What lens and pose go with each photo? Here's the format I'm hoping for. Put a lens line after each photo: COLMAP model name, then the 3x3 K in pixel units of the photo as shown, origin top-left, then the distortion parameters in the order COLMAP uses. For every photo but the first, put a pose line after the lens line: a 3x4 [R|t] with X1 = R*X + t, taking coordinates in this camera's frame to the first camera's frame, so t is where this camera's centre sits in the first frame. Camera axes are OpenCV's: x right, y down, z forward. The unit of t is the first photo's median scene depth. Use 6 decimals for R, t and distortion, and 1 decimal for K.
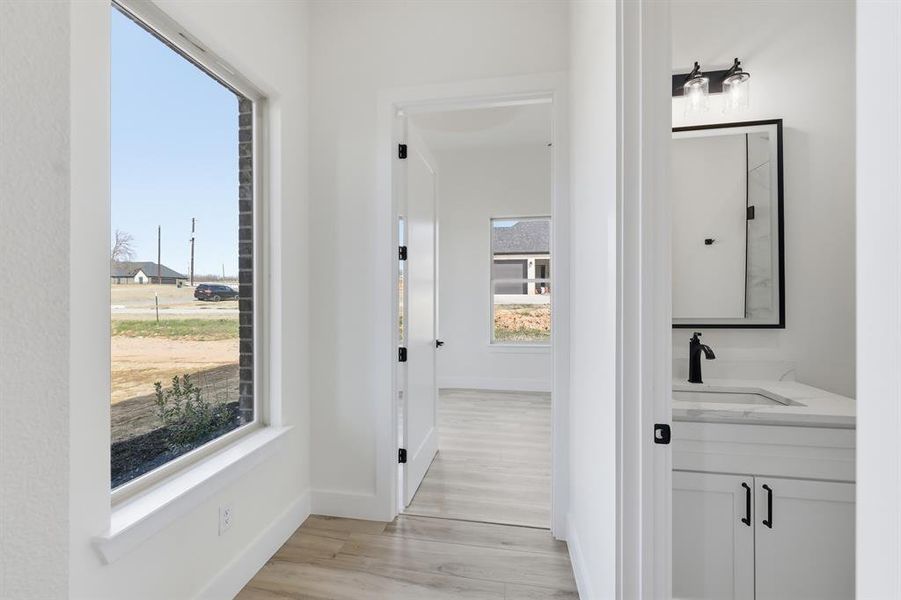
lens RADIAL K [[370.0, 0, 450.5], [0, 370.0, 300.0], [0, 0, 1]] dist [0.000622, 0.000071]
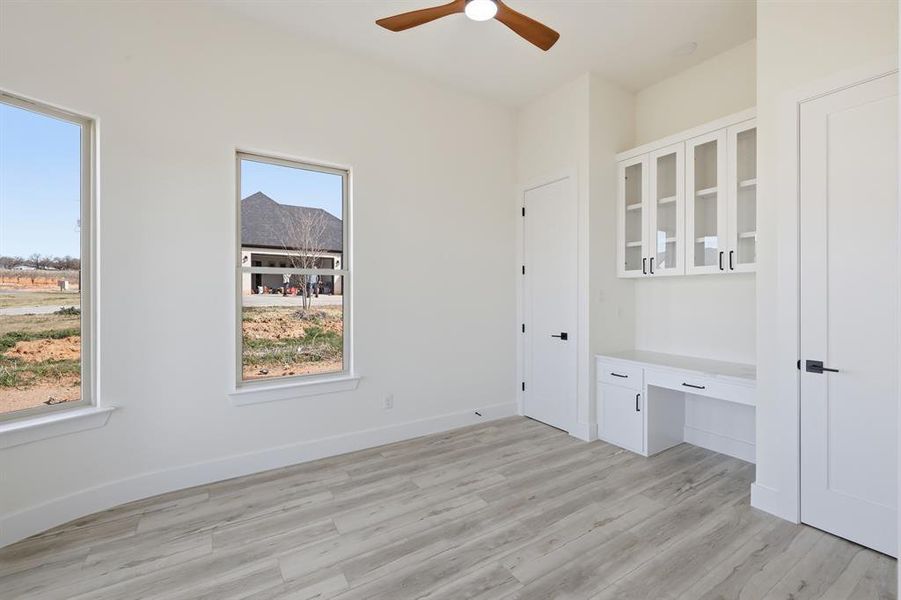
lens RADIAL K [[370.0, 0, 450.5], [0, 370.0, 300.0], [0, 0, 1]] dist [0.000622, 0.000071]
pose [[0.740669, 0.002263, 0.671867, -0.007062], [-0.001372, 0.999997, -0.001856, -0.003489], [-0.671869, 0.000453, 0.740670, 0.137949]]
